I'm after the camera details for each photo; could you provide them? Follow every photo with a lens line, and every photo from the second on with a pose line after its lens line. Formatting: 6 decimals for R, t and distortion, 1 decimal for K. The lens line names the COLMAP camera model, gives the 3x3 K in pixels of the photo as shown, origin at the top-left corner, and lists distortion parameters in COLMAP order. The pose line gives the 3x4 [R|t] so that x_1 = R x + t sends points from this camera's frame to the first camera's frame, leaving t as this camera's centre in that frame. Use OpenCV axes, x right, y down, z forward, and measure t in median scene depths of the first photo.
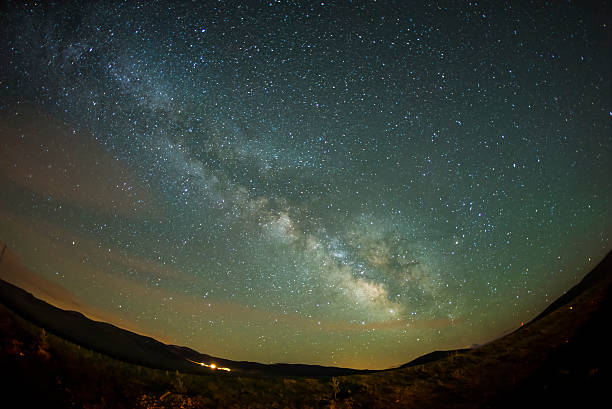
lens RADIAL K [[783.1, 0, 306.2], [0, 783.1, 214.9], [0, 0, 1]] dist [-0.343671, -0.018550]
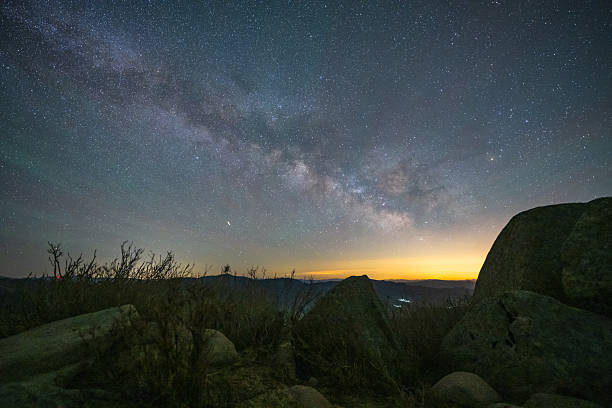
lens RADIAL K [[253.8, 0, 306.0], [0, 253.8, 204.0], [0, 0, 1]] dist [-0.011739, -0.000001]
pose [[0.980865, -0.177172, -0.080702, -0.002142], [0.190014, 0.961473, 0.198658, -0.012664], [0.042396, -0.210191, 0.976741, 0.661964]]
